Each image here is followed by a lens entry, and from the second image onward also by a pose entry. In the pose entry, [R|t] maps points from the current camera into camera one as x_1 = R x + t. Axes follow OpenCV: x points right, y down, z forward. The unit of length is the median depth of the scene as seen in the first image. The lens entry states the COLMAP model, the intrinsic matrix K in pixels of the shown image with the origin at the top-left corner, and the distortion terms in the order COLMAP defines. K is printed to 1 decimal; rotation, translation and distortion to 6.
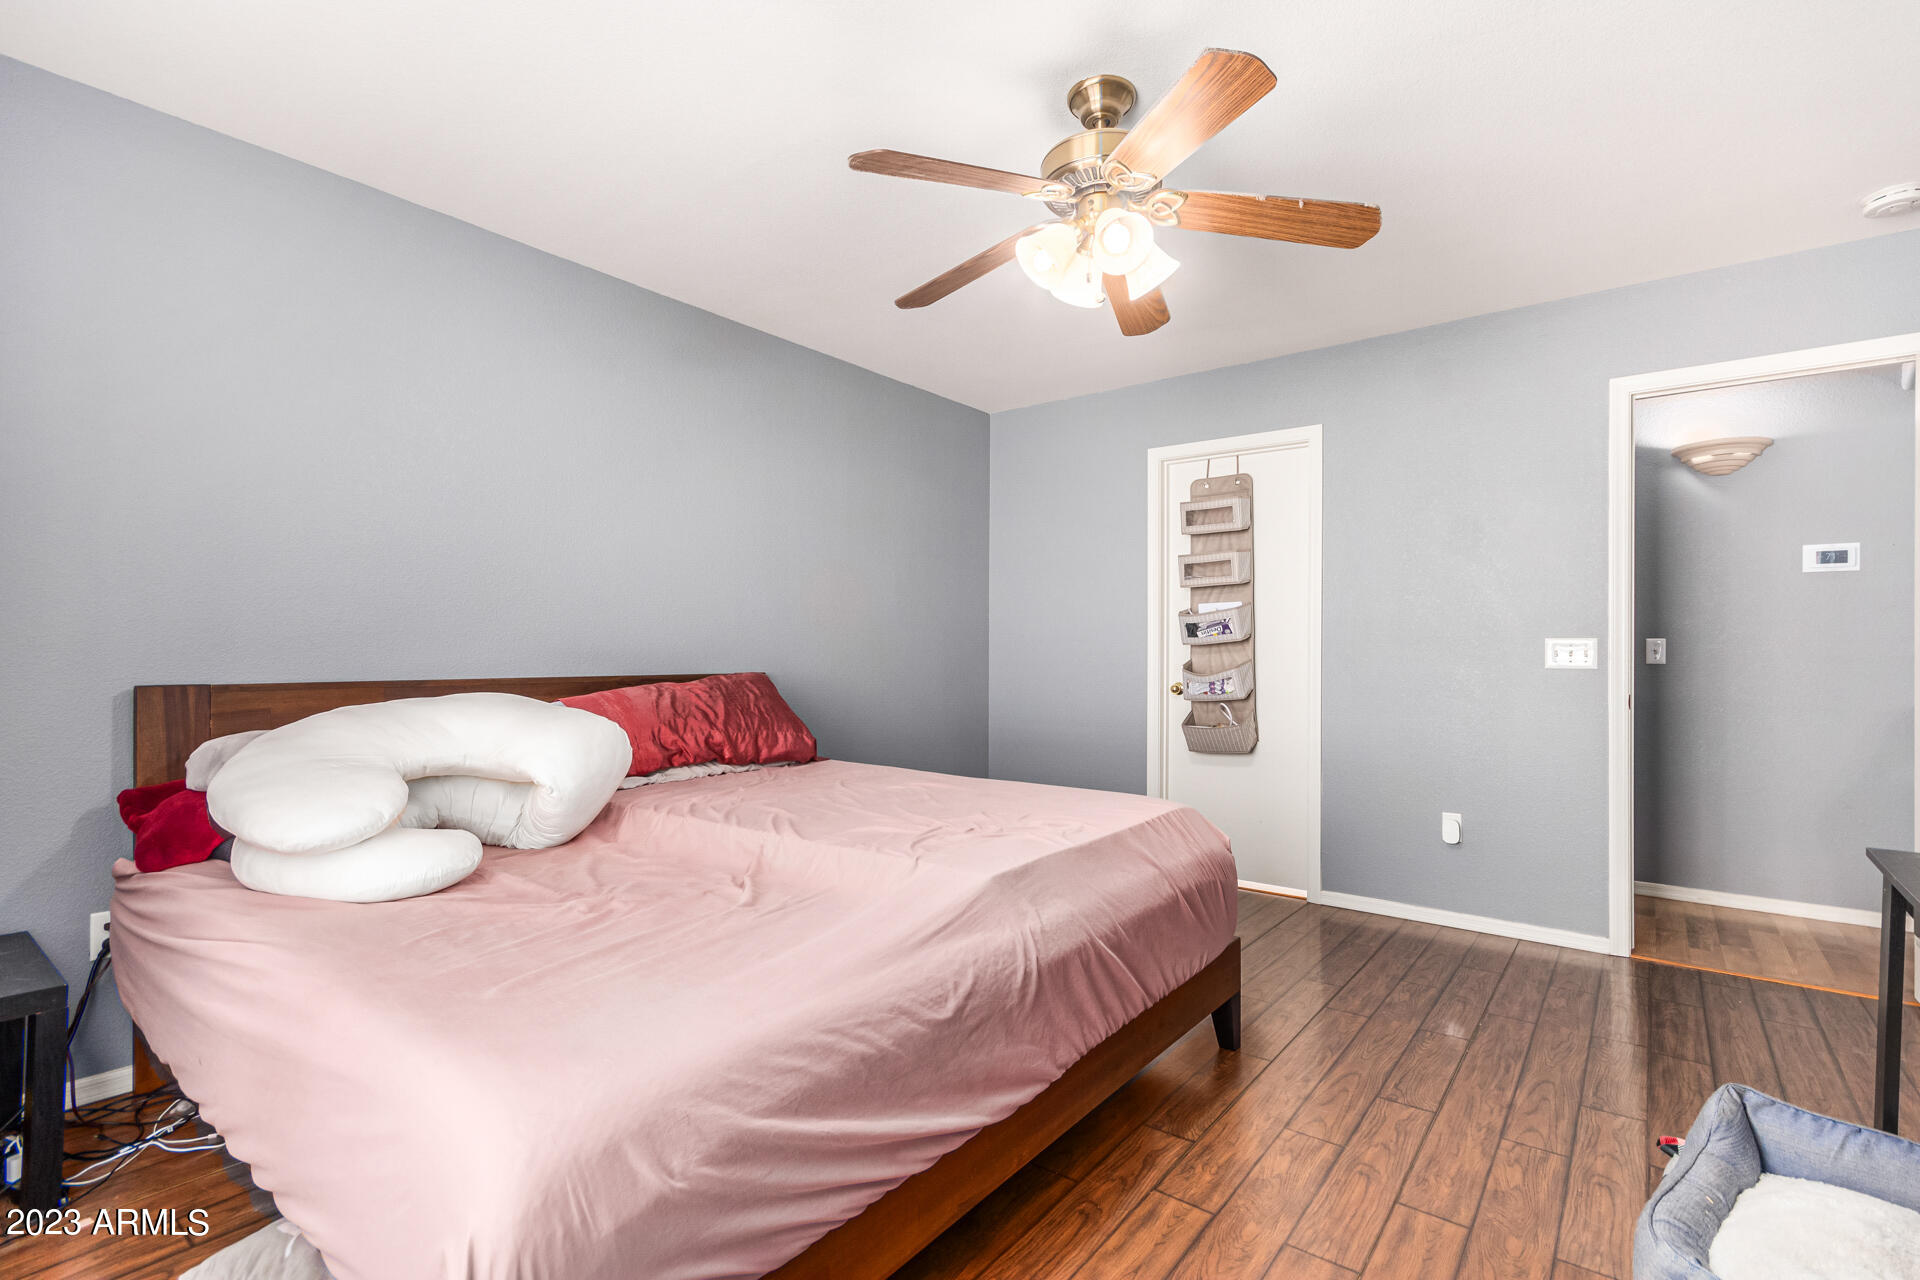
lens RADIAL K [[905.8, 0, 972.6], [0, 905.8, 652.9], [0, 0, 1]] dist [0.000620, 0.000356]
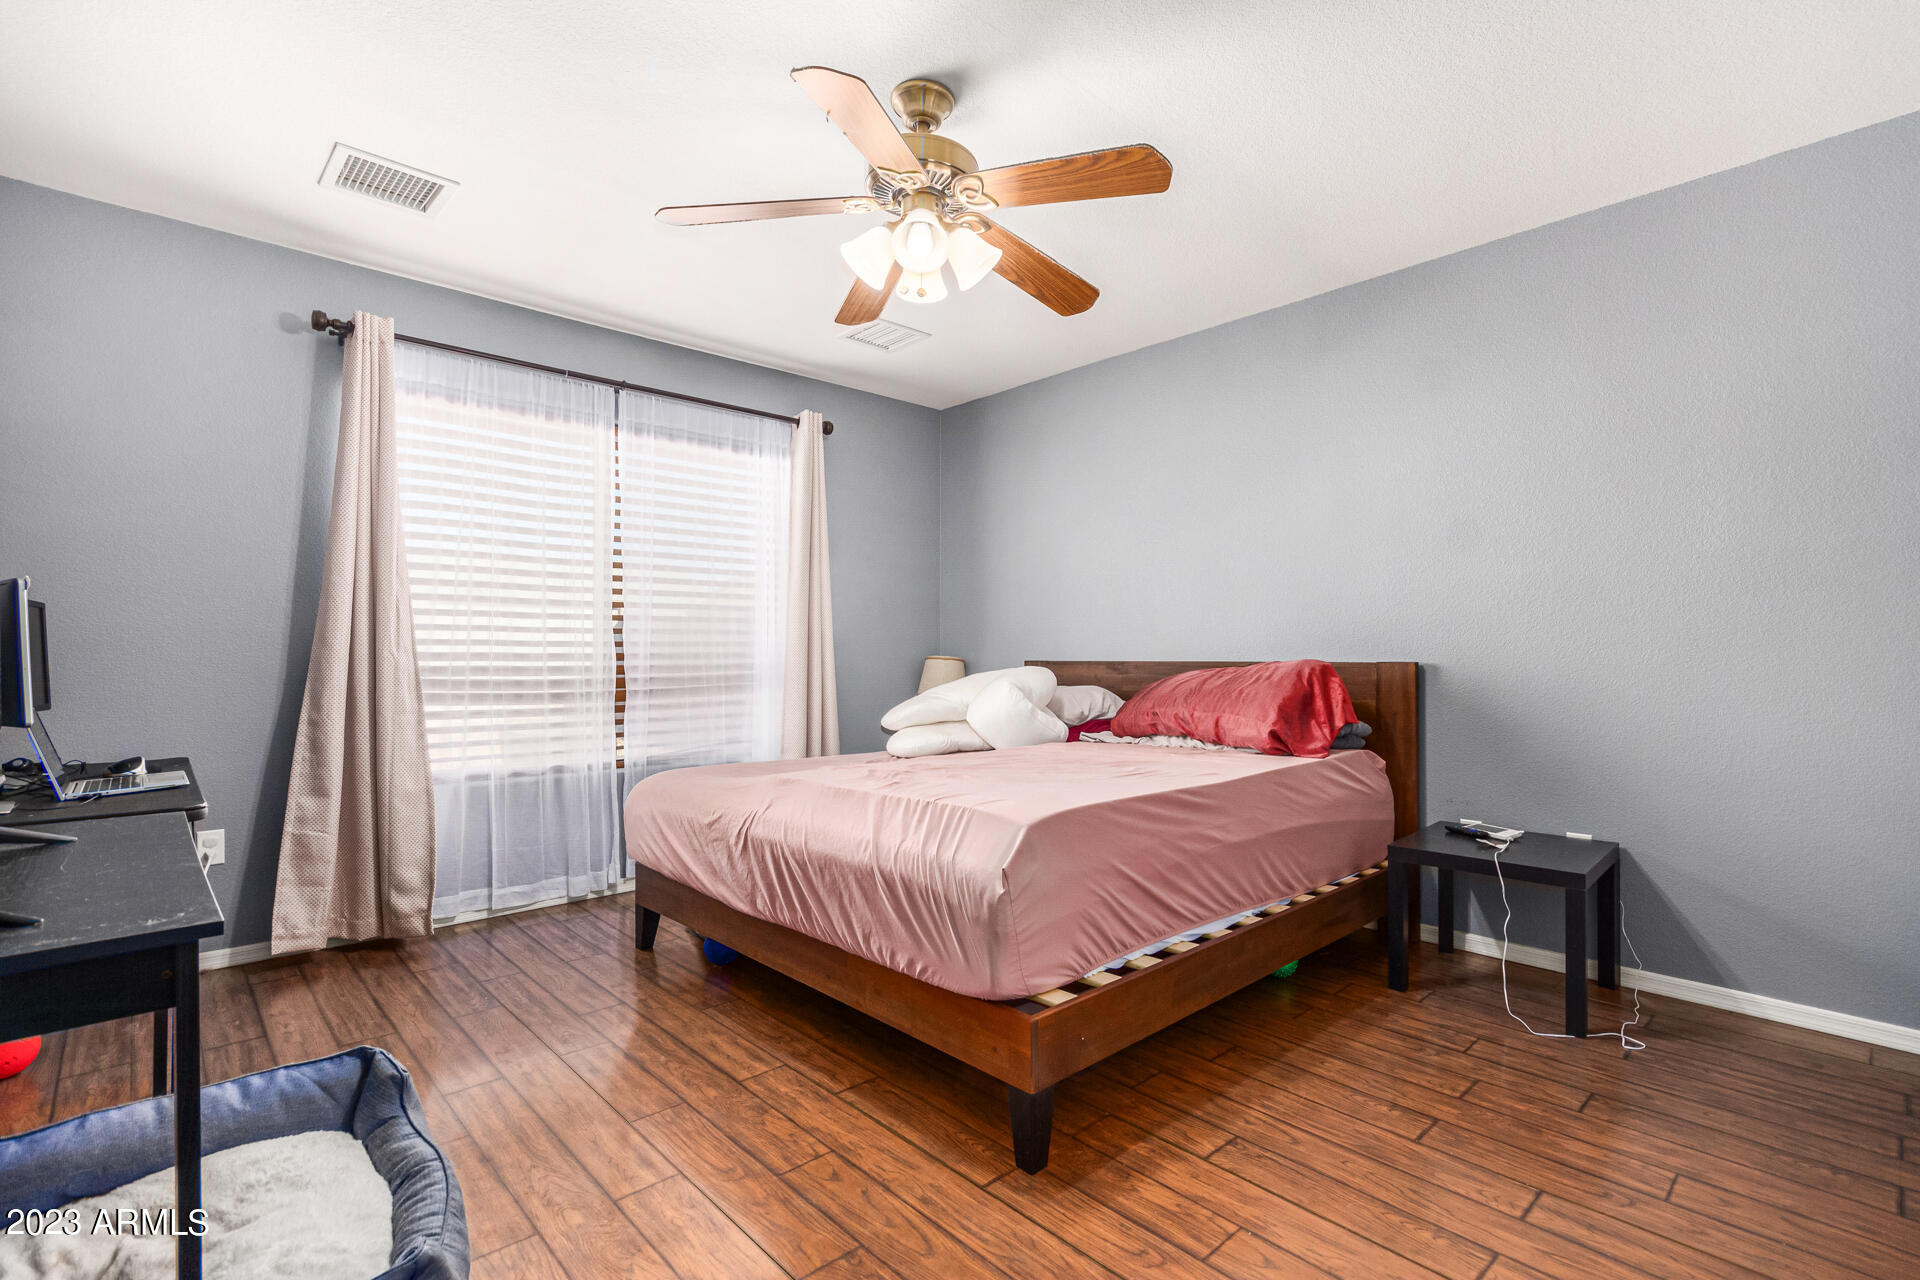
lens RADIAL K [[905.8, 0, 972.6], [0, 905.8, 652.9], [0, 0, 1]] dist [0.000620, 0.000356]
pose [[-0.176748, -0.005046, -0.984243, 0.704819], [-0.003233, 0.999984, -0.004546, 0.017982], [0.984251, 0.002378, -0.176762, 0.753077]]
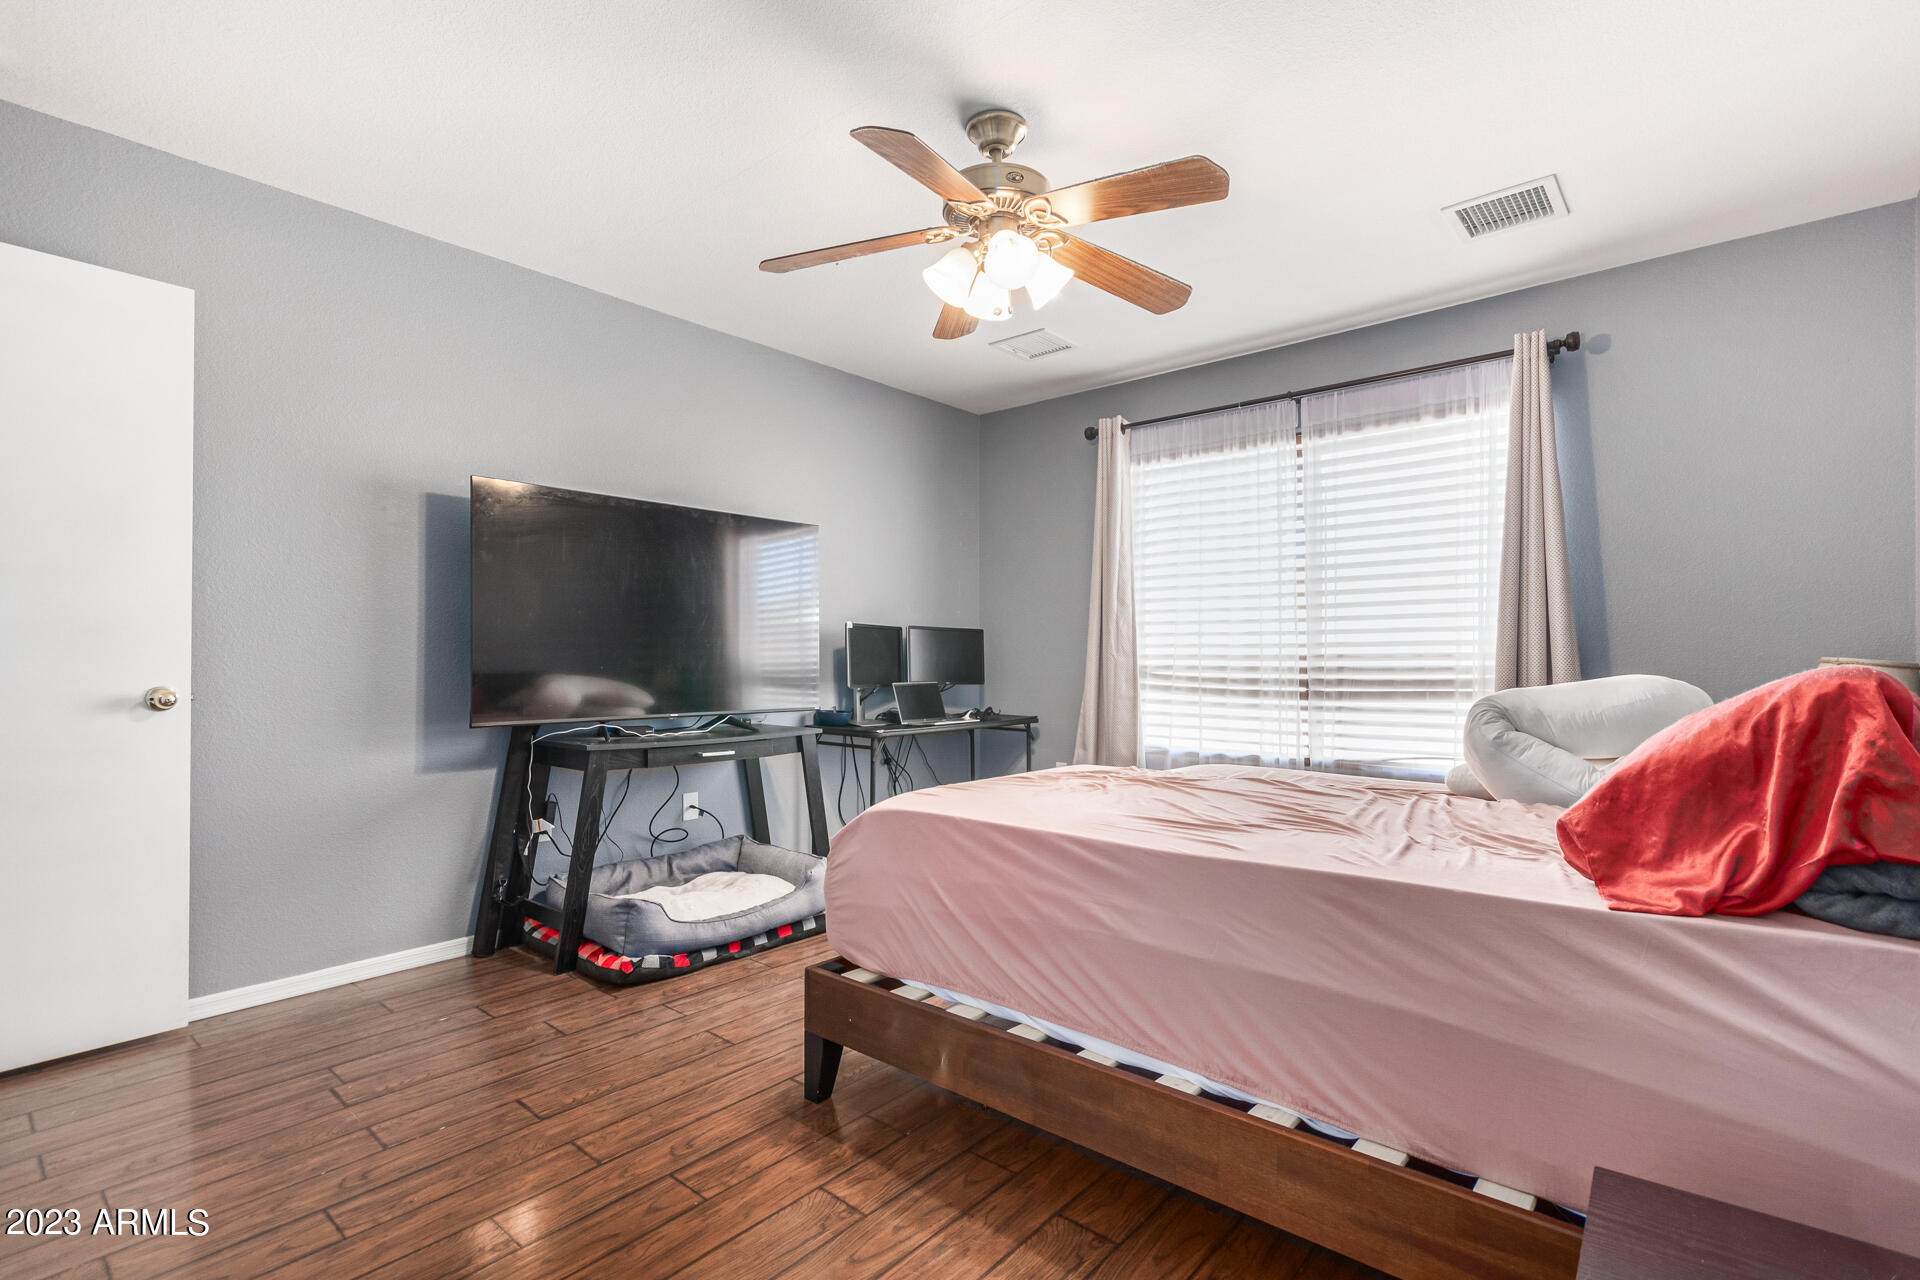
lens RADIAL K [[866.9, 0, 960.0], [0, 866.9, 663.5], [0, 0, 1]] dist [-0.024057, 0.000353]
pose [[-0.997088, -0.001272, 0.076249, 0.063517], [-0.000453, 0.999942, 0.010752, 0.016967], [-0.076258, 0.010686, -0.997031, 1.242265]]
